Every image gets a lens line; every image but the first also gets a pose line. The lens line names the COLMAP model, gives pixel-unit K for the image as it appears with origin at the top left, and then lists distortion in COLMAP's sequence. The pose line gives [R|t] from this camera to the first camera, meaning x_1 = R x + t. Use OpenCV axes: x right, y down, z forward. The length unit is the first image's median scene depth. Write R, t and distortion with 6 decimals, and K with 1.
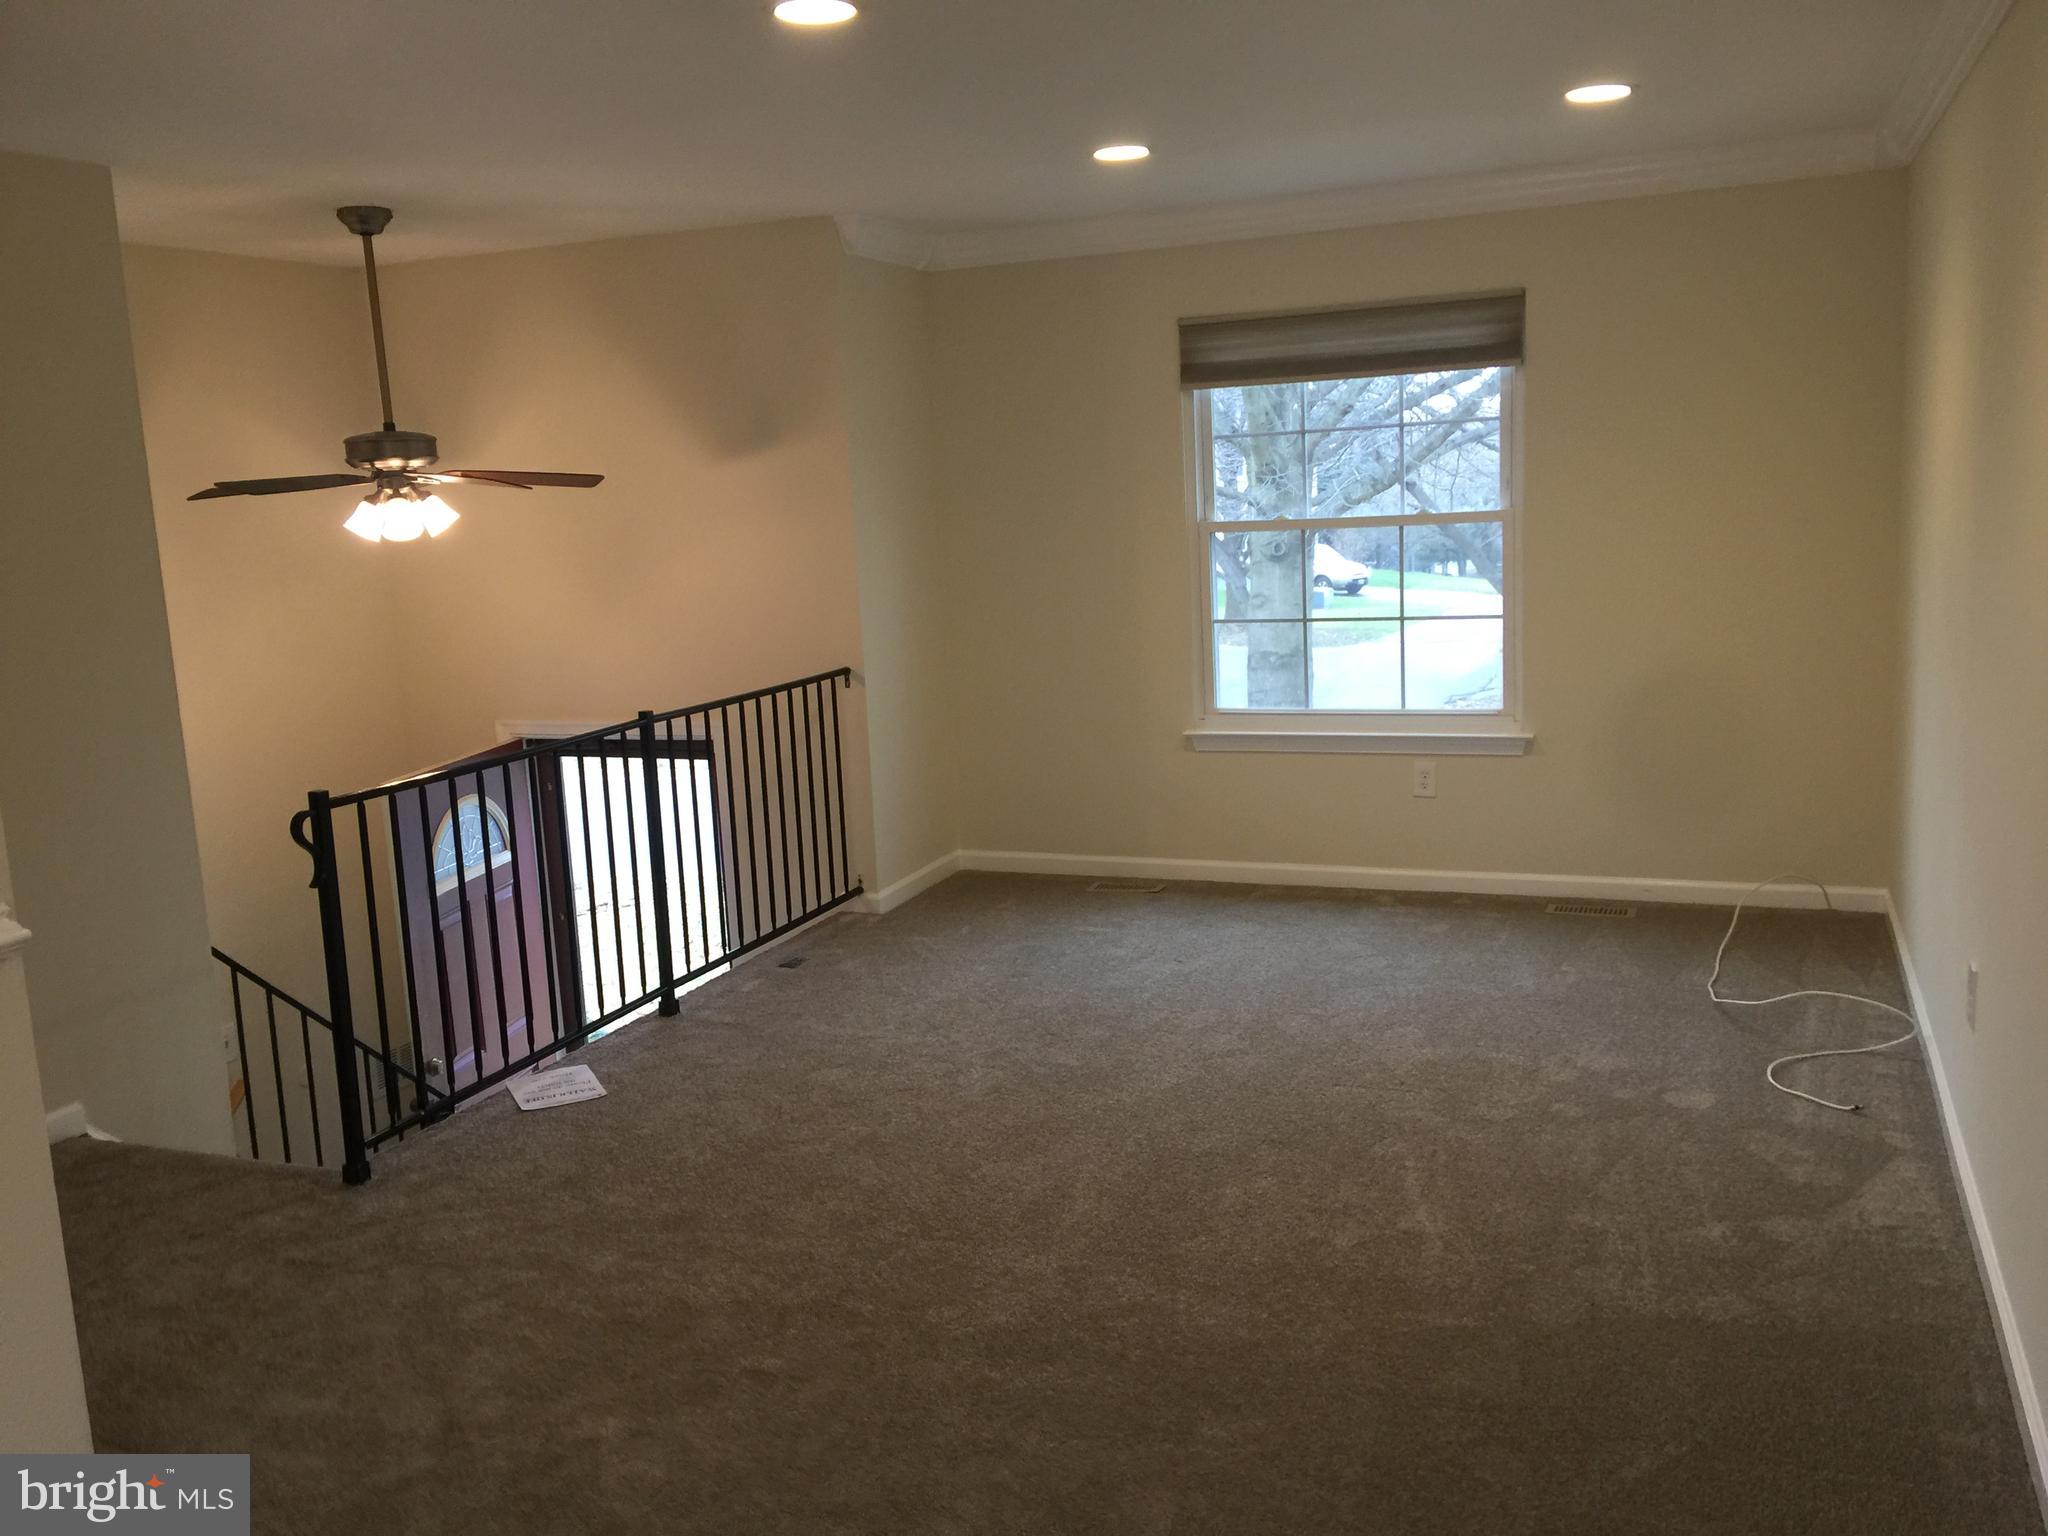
lens RADIAL K [[1772.2, 0, 1016.3], [0, 1772.2, 766.8], [0, 0, 1]] dist [0.086008, -0.027509]
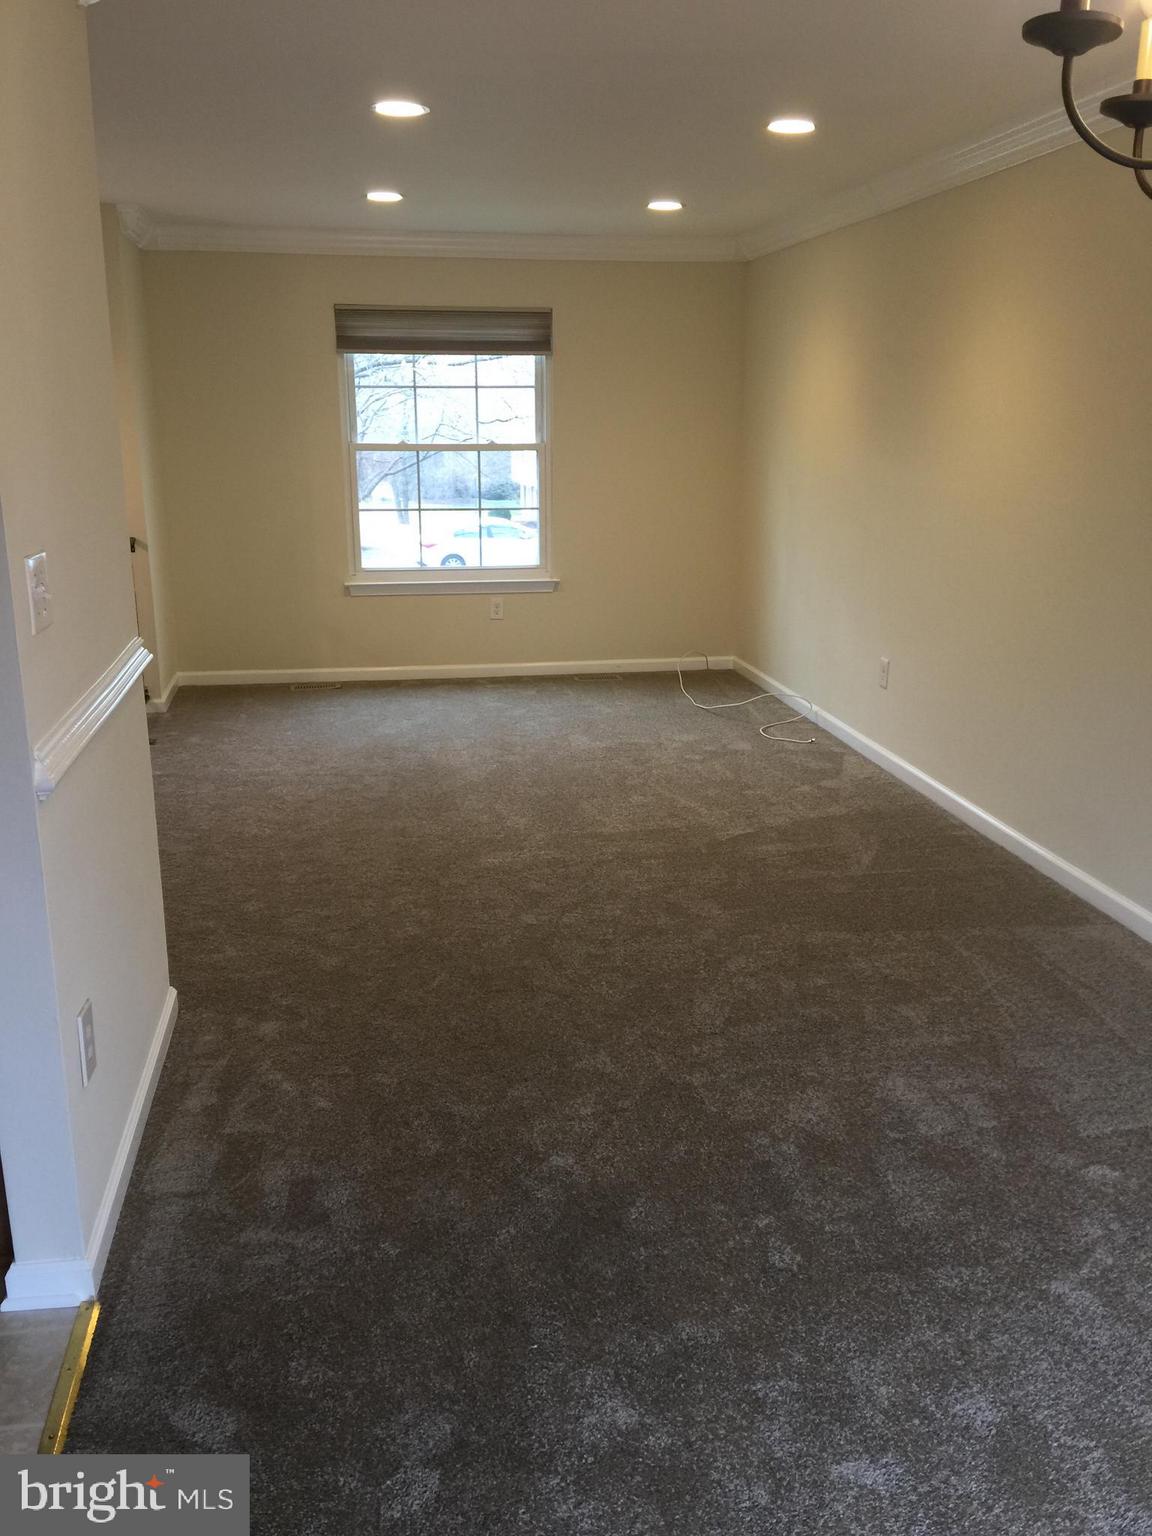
lens RADIAL K [[1329.1, 0, 584.6], [0, 1329.1, 773.7], [0, 0, 1]] dist [0.086008, -0.027509]
pose [[0.846990, -0.091923, 0.523600, -0.372412], [0.048062, 0.994144, 0.096785, 0.044905], [-0.529431, -0.056811, 0.846449, -0.103042]]
